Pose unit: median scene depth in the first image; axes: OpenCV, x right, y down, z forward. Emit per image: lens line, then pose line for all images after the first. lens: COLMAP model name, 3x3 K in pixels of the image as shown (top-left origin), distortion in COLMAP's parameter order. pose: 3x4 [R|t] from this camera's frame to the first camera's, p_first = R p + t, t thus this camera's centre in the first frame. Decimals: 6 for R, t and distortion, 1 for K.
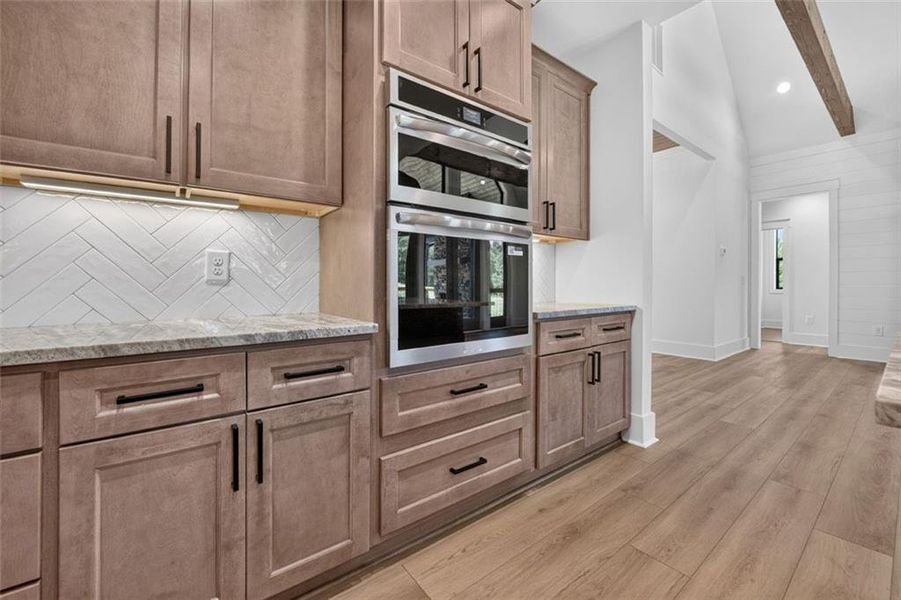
lens RADIAL K [[366.9, 0, 455.8], [0, 366.9, 282.3], [0, 0, 1]] dist [-0.000016, -0.010068]
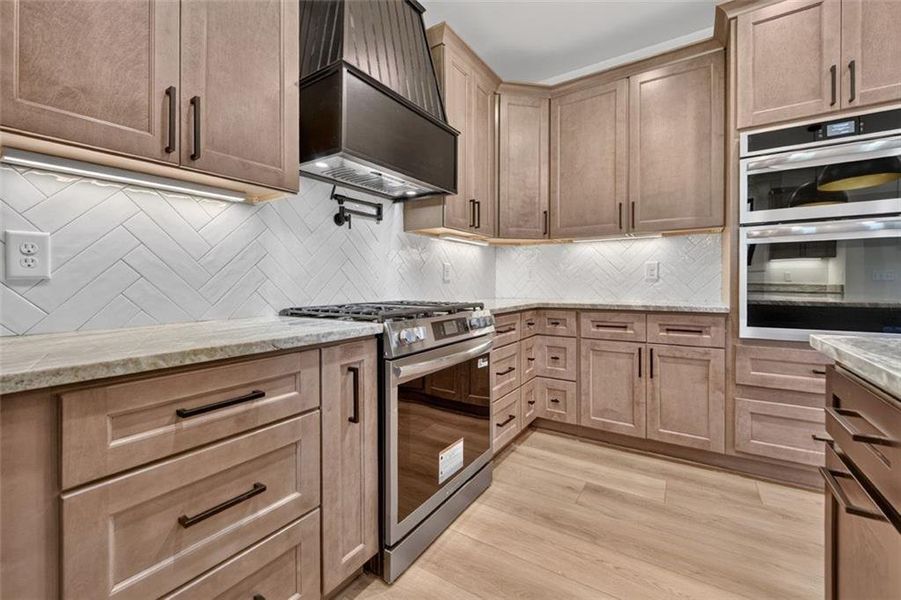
lens RADIAL K [[366.9, 0, 455.8], [0, 366.9, 282.3], [0, 0, 1]] dist [-0.000016, -0.010068]
pose [[0.322447, 0.001747, -0.946586, 0.870444], [0.012967, 0.999896, 0.006263, -0.013750], [0.946499, -0.014294, 0.322390, -0.571028]]
